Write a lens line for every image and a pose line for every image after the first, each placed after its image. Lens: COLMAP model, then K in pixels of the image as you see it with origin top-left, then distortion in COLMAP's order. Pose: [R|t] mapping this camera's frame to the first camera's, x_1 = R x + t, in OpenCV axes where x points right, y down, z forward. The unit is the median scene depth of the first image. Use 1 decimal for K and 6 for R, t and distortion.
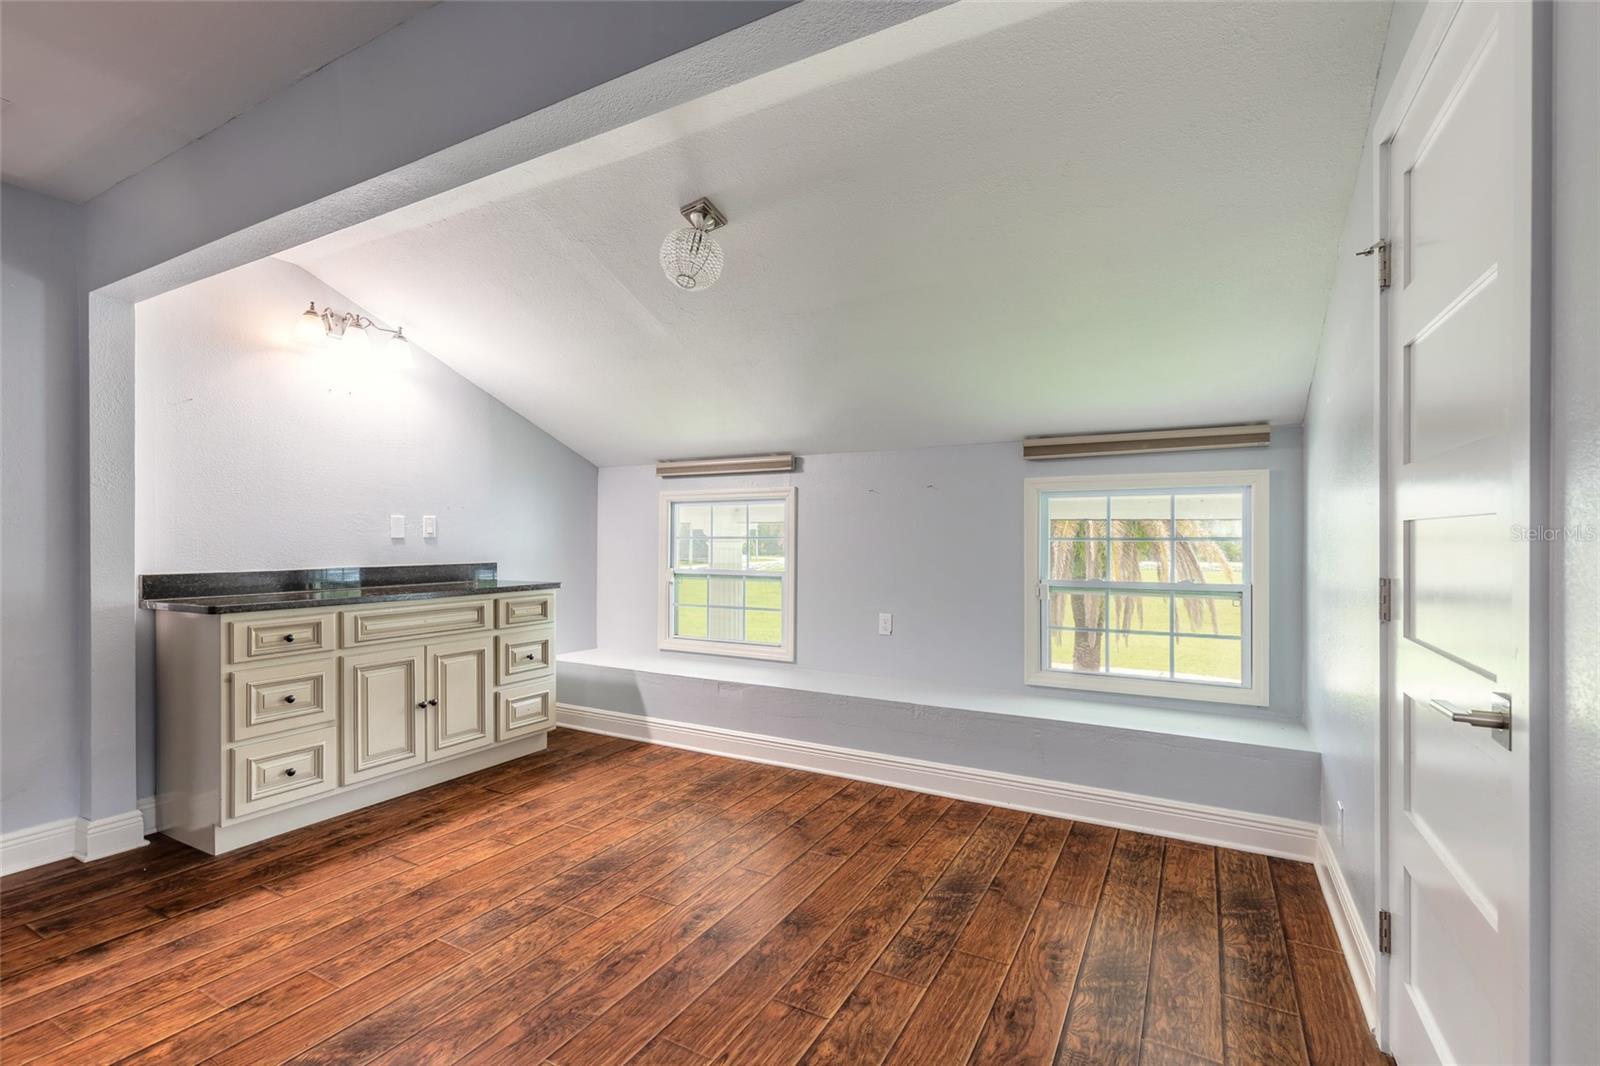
lens RADIAL K [[728.3, 0, 806.4], [0, 728.3, 534.9], [0, 0, 1]] dist [0.010232, -0.002385]
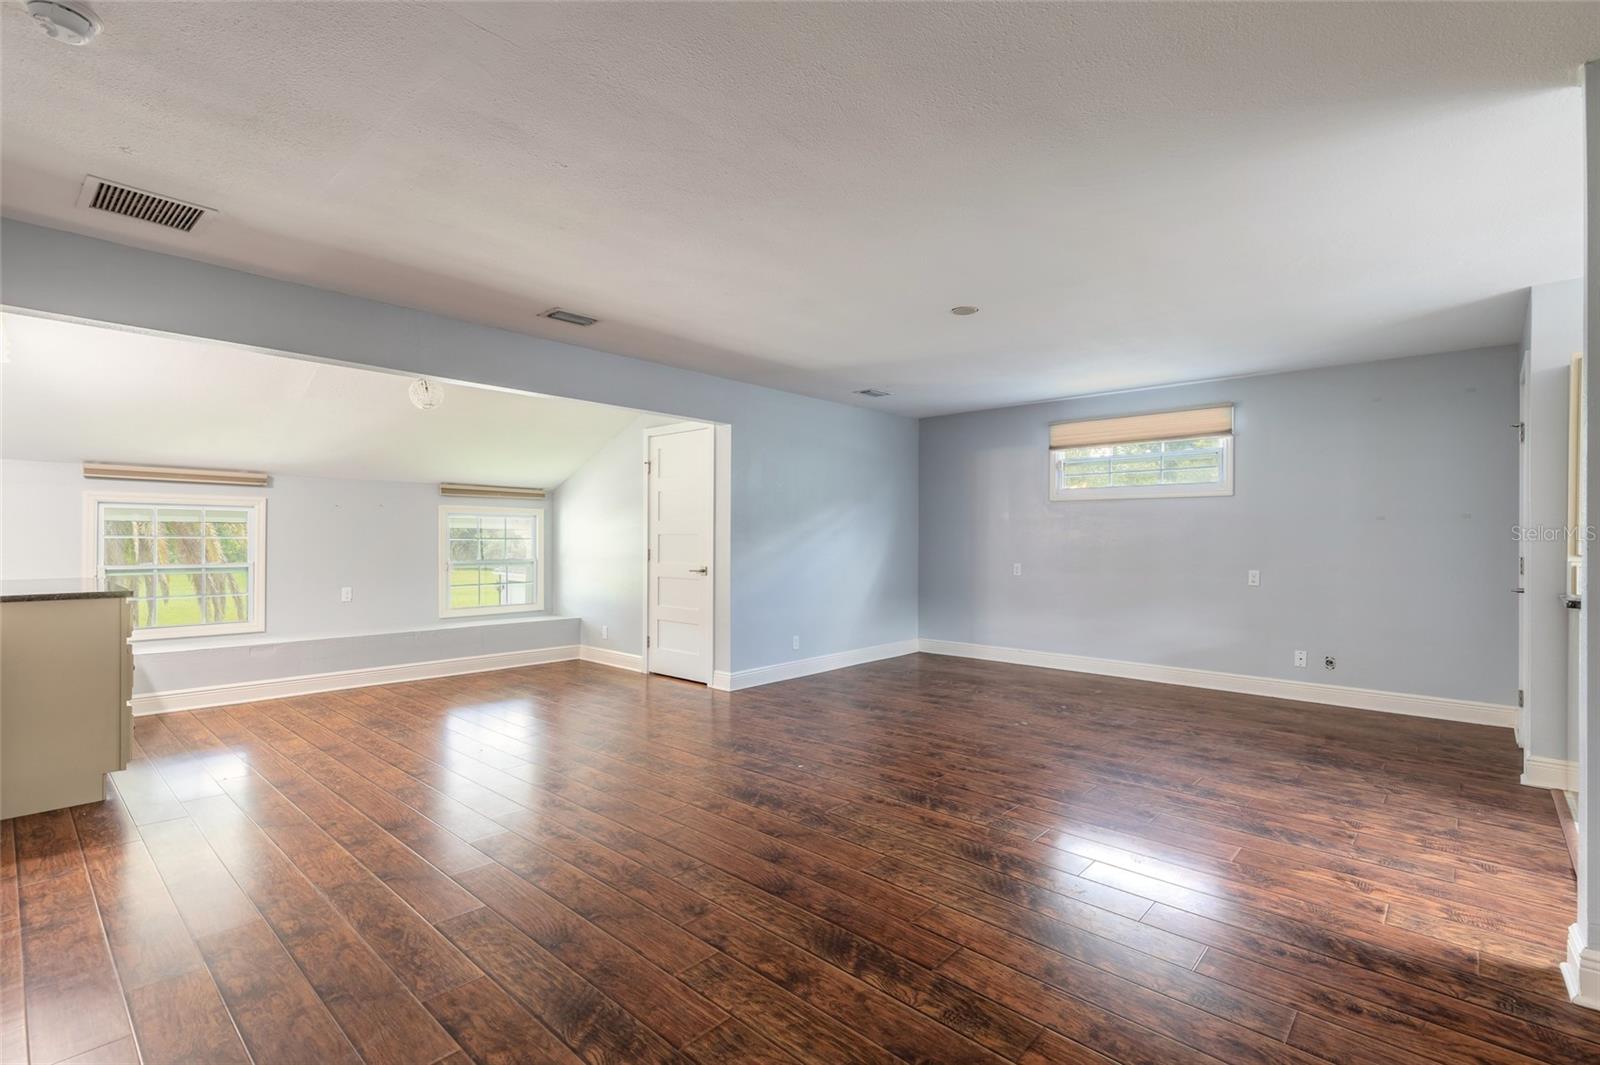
lens RADIAL K [[728.3, 0, 798.6], [0, 728.3, 539.7], [0, 0, 1]] dist [0.010232, -0.002385]
pose [[0.207048, 0.003561, 0.978324, -1.670244], [-0.002885, 0.999991, -0.003030, 0.015357], [-0.978327, -0.002195, 0.207056, -0.330451]]
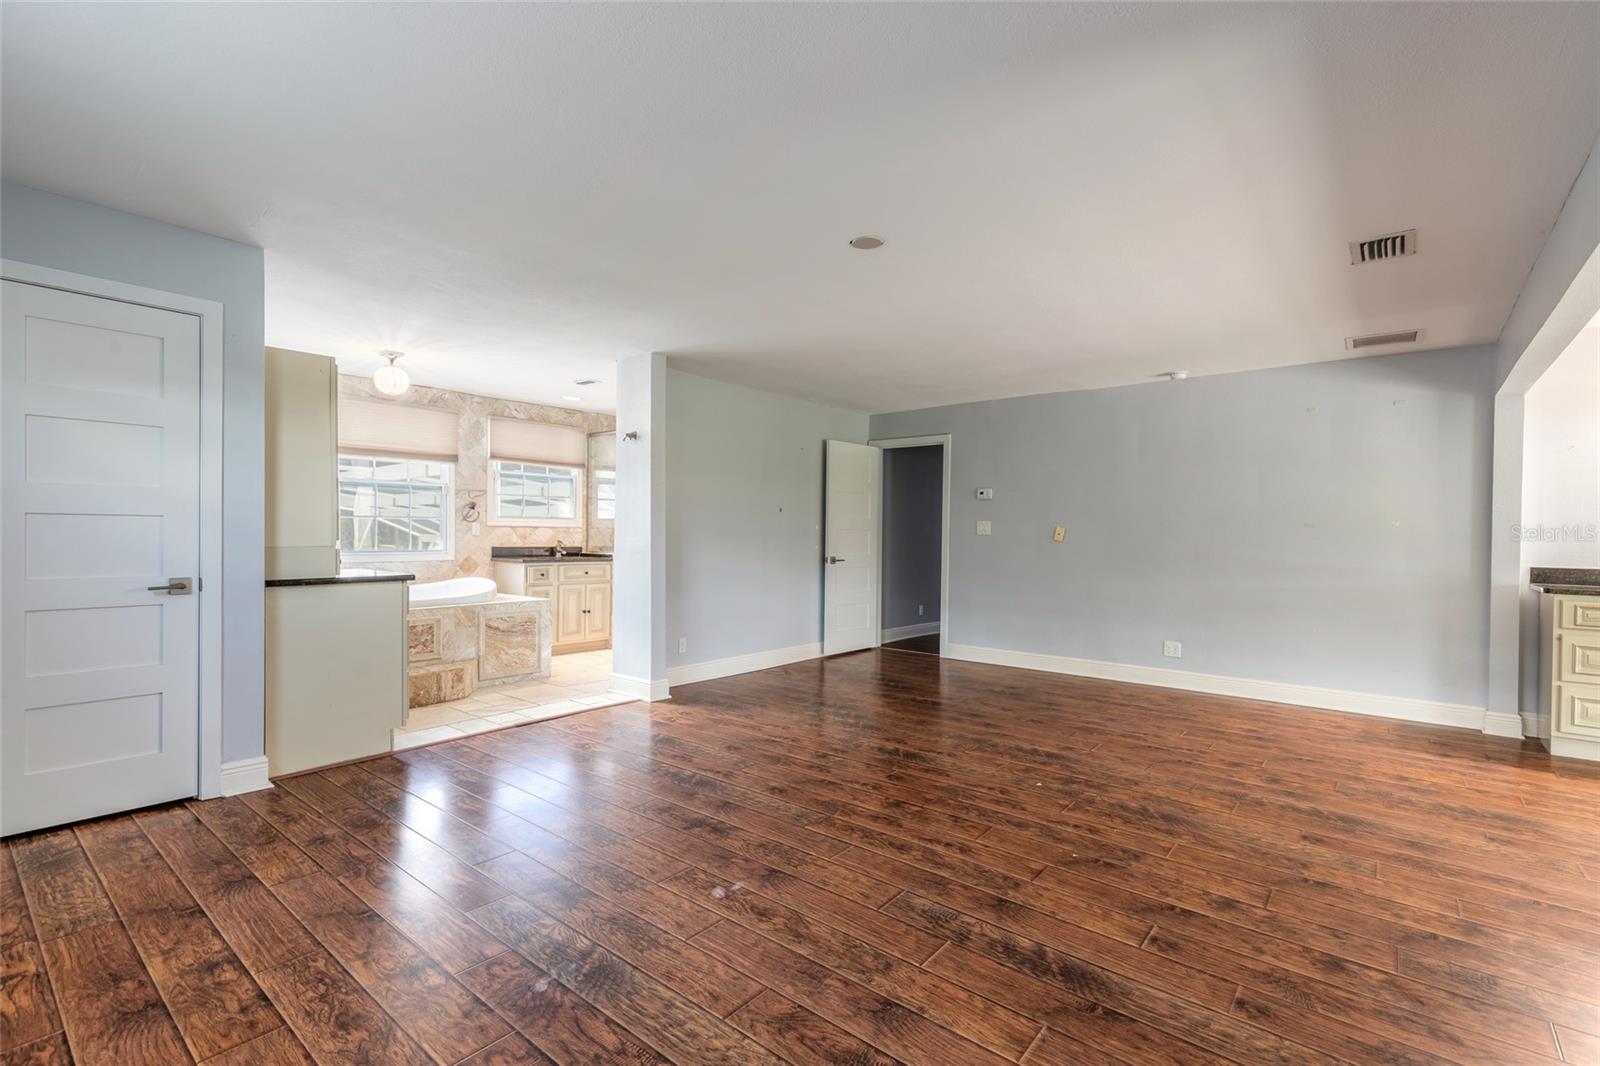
lens RADIAL K [[728.3, 0, 805.1], [0, 728.3, 534.3], [0, 0, 1]] dist [0.010232, -0.002385]
pose [[-0.155467, -0.000414, -0.987841, 0.864146], [-0.016434, 0.999863, 0.002167, 0.007732], [0.987704, 0.016571, -0.155452, -0.265754]]
